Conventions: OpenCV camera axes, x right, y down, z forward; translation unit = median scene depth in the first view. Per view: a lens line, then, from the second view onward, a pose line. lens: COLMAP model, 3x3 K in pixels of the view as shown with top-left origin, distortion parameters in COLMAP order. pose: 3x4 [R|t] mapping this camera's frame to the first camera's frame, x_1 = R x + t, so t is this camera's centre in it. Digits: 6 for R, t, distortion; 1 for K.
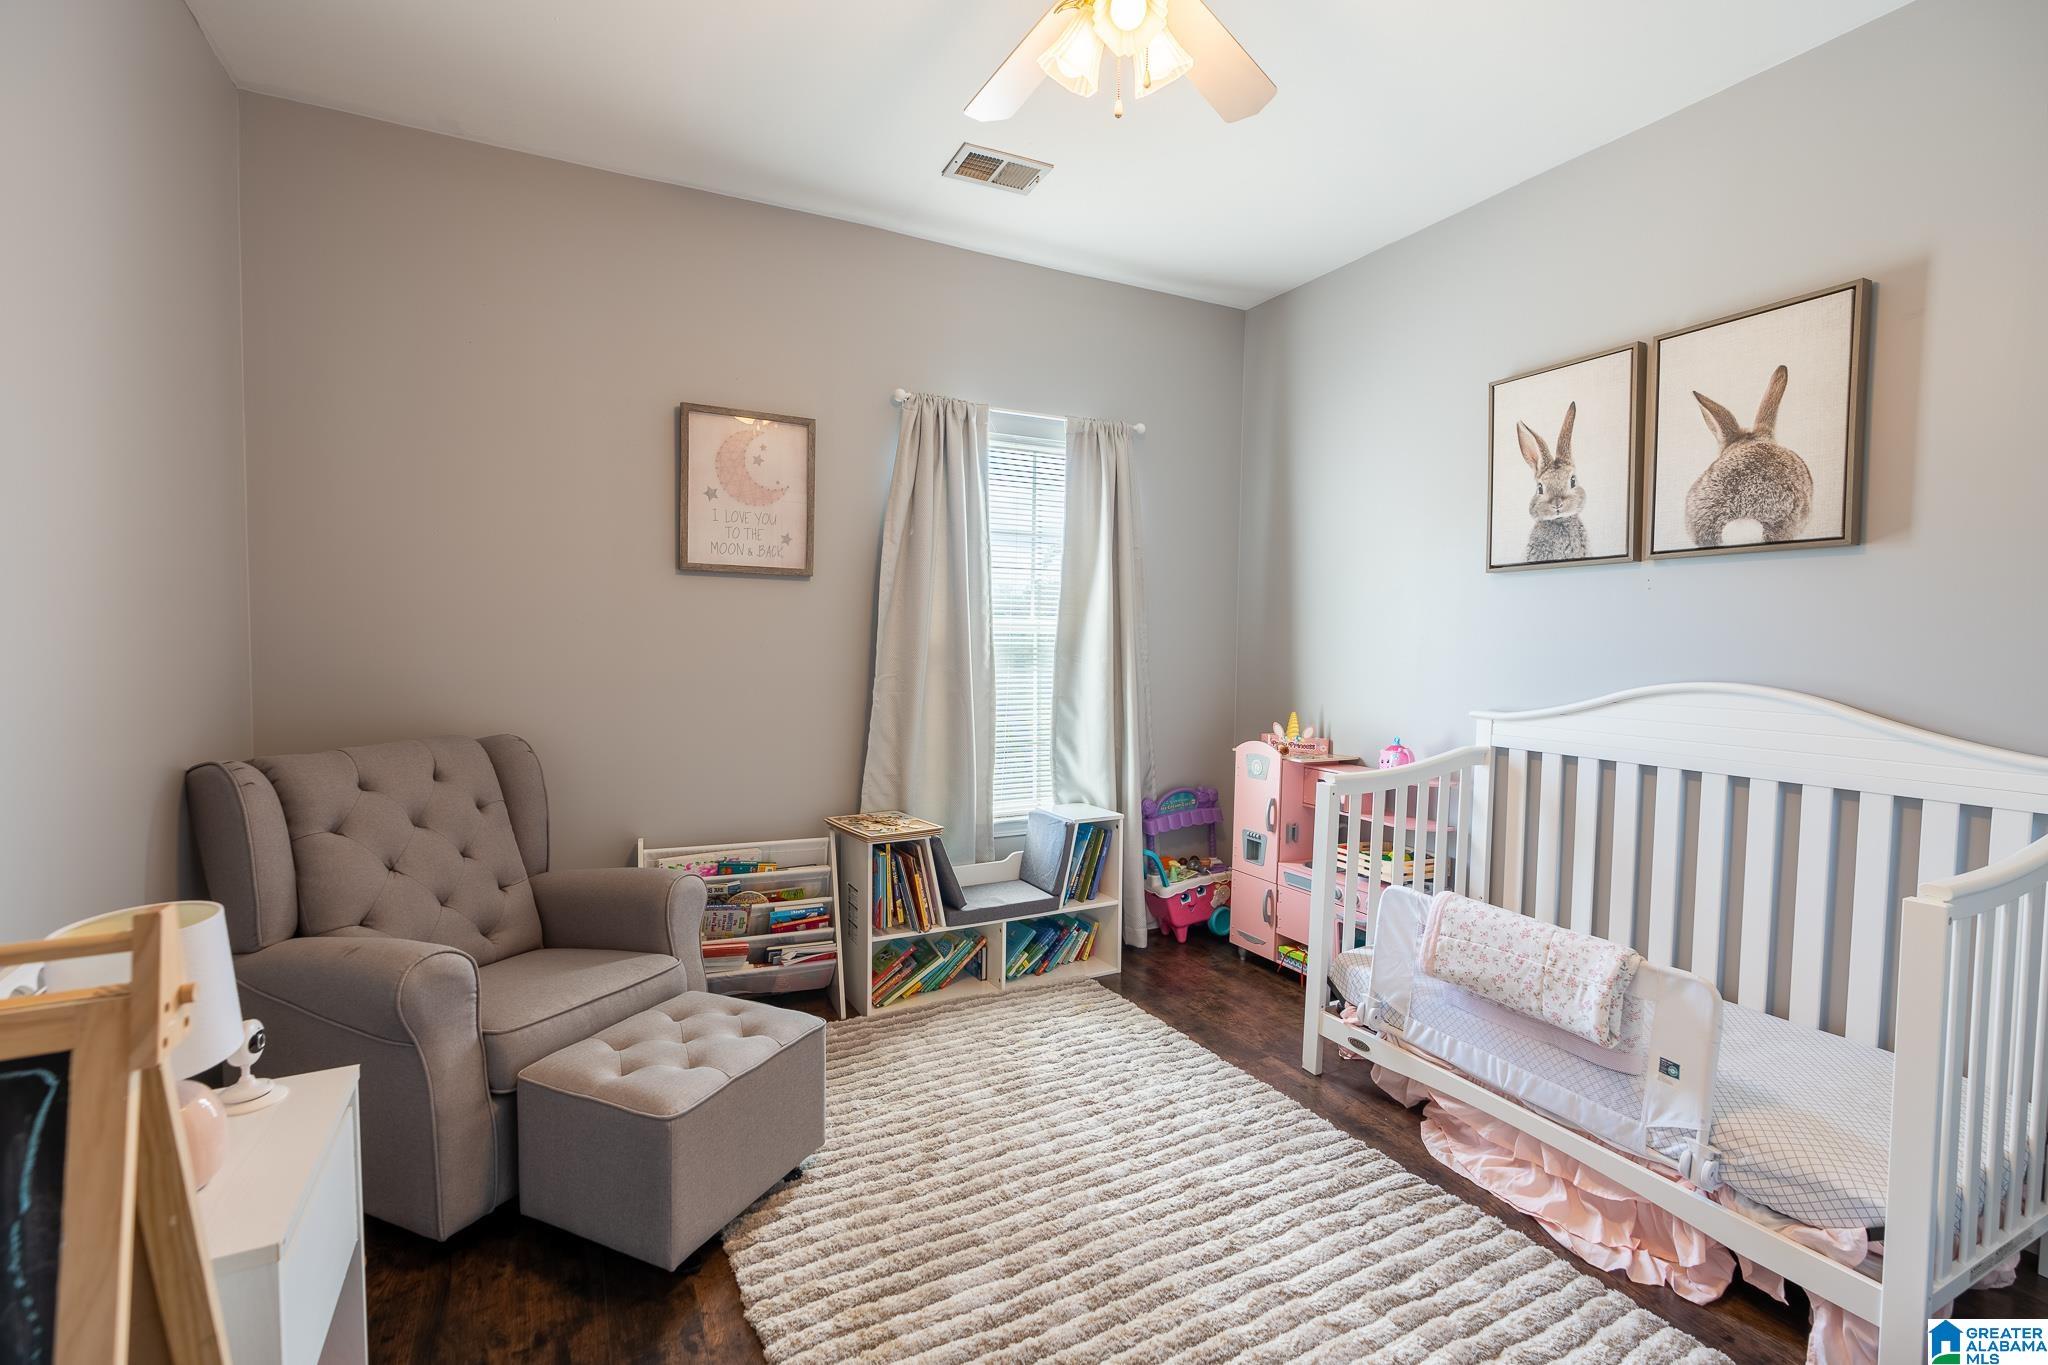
lens RADIAL K [[920.3, 0, 1027.3], [0, 920.3, 677.6], [0, 0, 1]] dist [-0.002870, 0.001933]
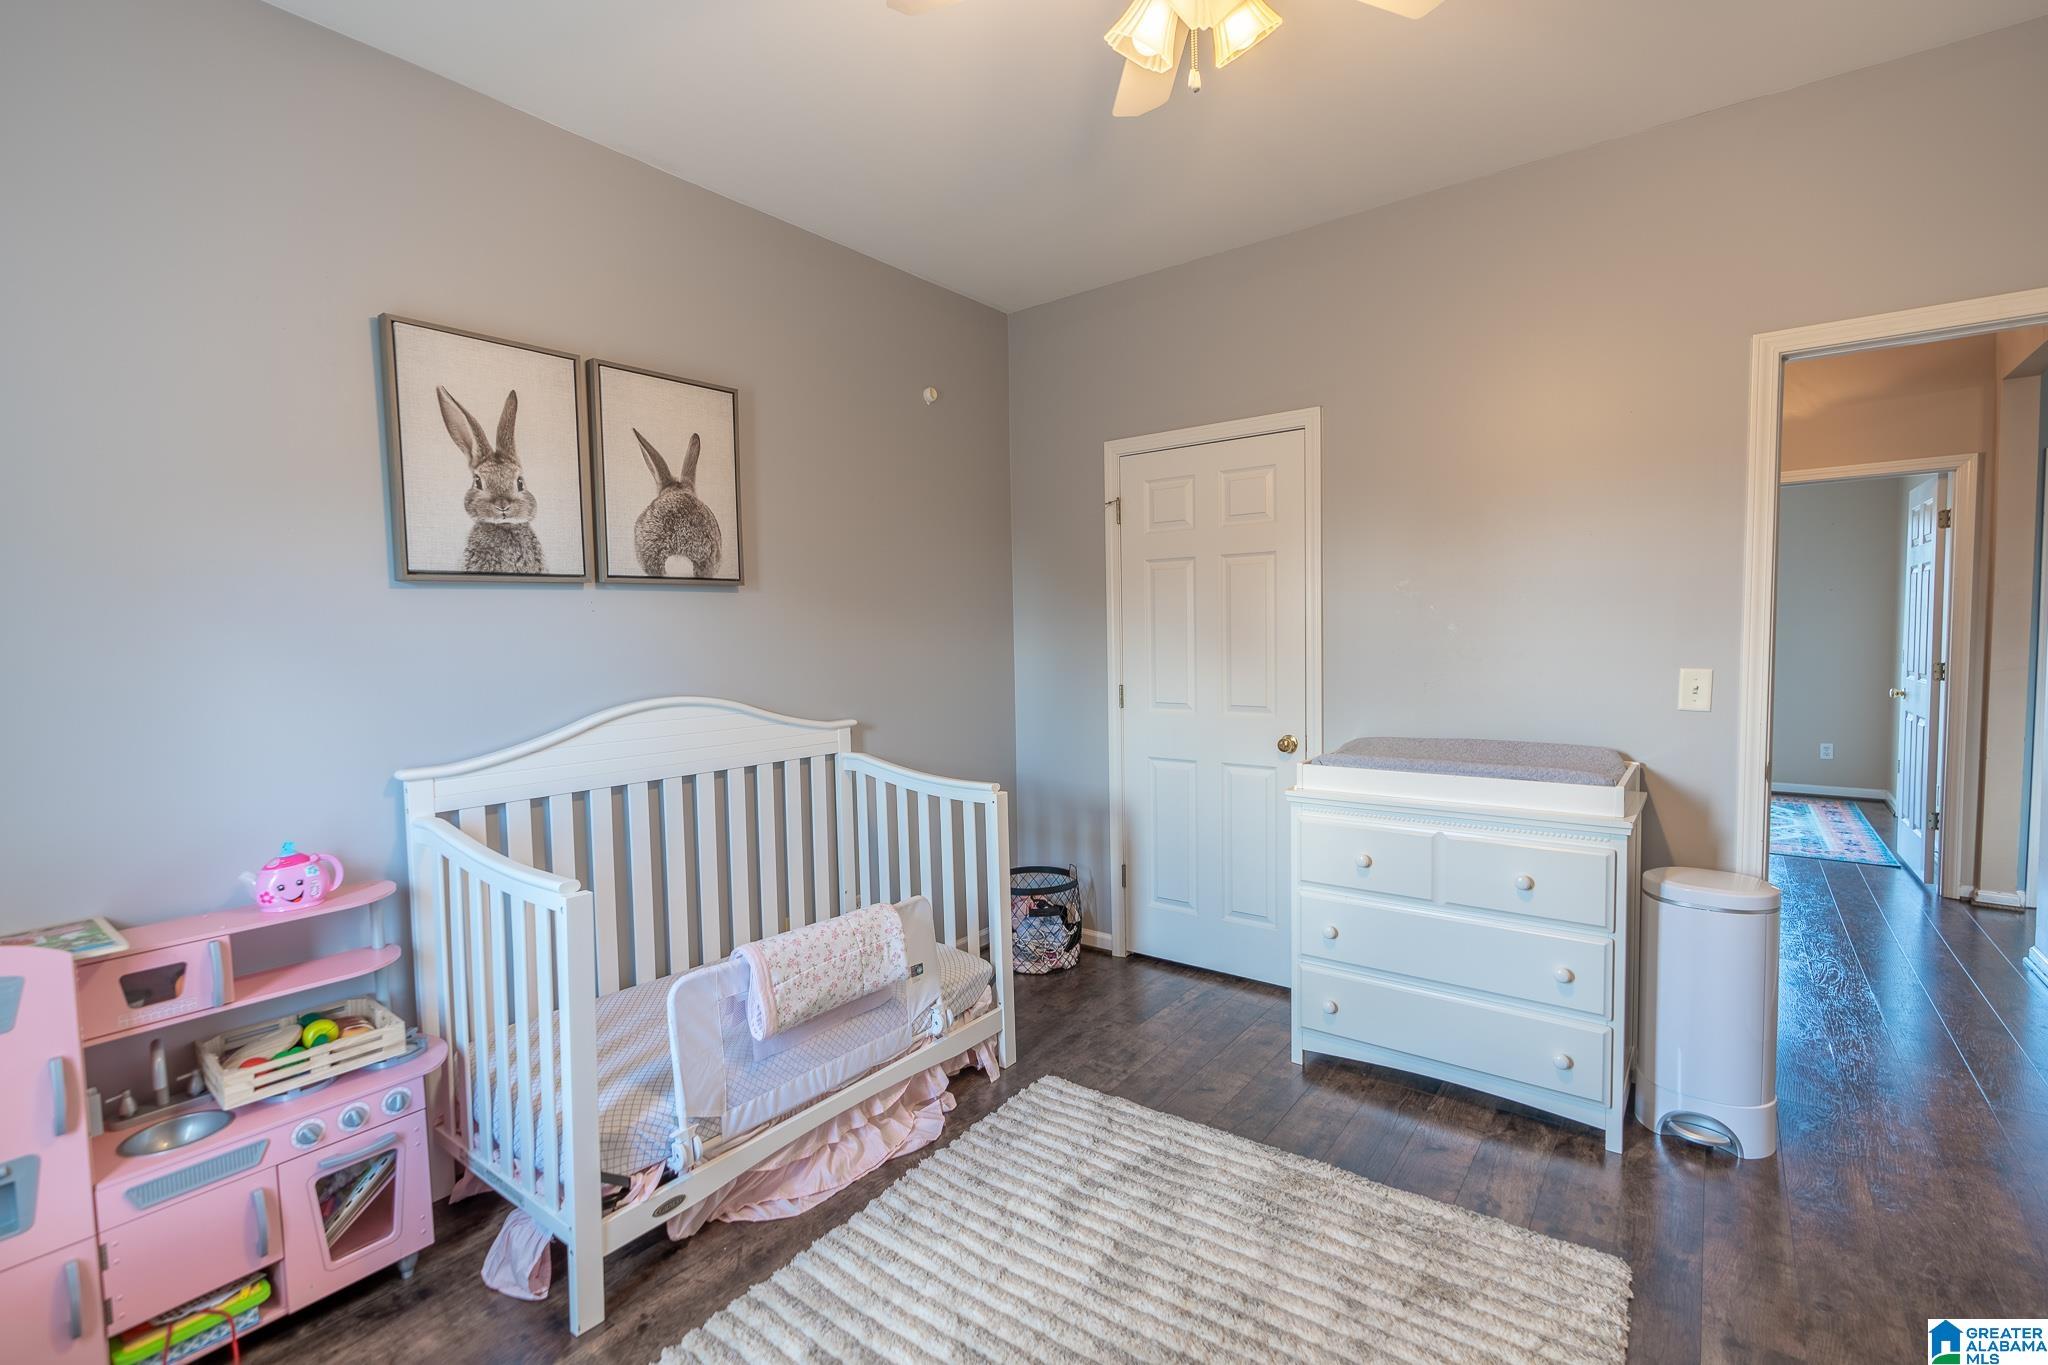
lens RADIAL K [[920.3, 0, 1024.0], [0, 920.3, 688.7], [0, 0, 1]] dist [-0.002870, 0.001933]
pose [[-0.429593, -0.057633, 0.901181, -0.429871], [0.054527, 0.994485, 0.089593, -0.079117], [-0.901375, 0.087628, -0.424082, 1.029724]]
